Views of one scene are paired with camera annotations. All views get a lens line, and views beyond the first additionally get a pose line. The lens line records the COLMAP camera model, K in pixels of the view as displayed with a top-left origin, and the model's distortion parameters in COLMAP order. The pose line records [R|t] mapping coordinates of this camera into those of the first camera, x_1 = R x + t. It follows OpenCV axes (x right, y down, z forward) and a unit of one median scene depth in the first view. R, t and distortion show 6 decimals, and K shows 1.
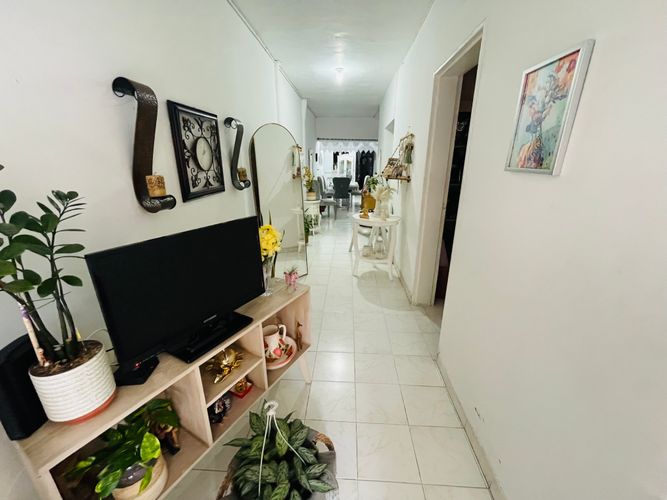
lens RADIAL K [[272.5, 0, 335.7], [0, 272.5, 249.6], [0, 0, 1]] dist [-0.002322, -0.000157]
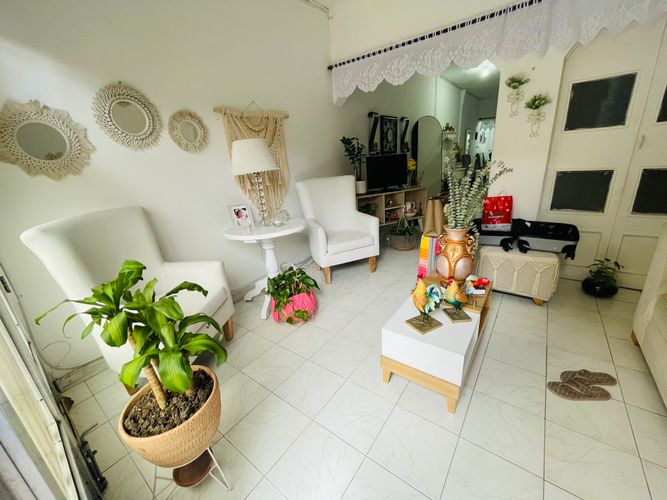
lens RADIAL K [[272.5, 0, 333.2], [0, 272.5, 249.2], [0, 0, 1]] dist [-0.002322, -0.000157]
pose [[0.826014, 0.109495, -0.552912, 0.455631], [-0.092499, 0.993984, 0.058656, 0.470621], [0.556008, 0.002693, 0.831173, -1.079449]]
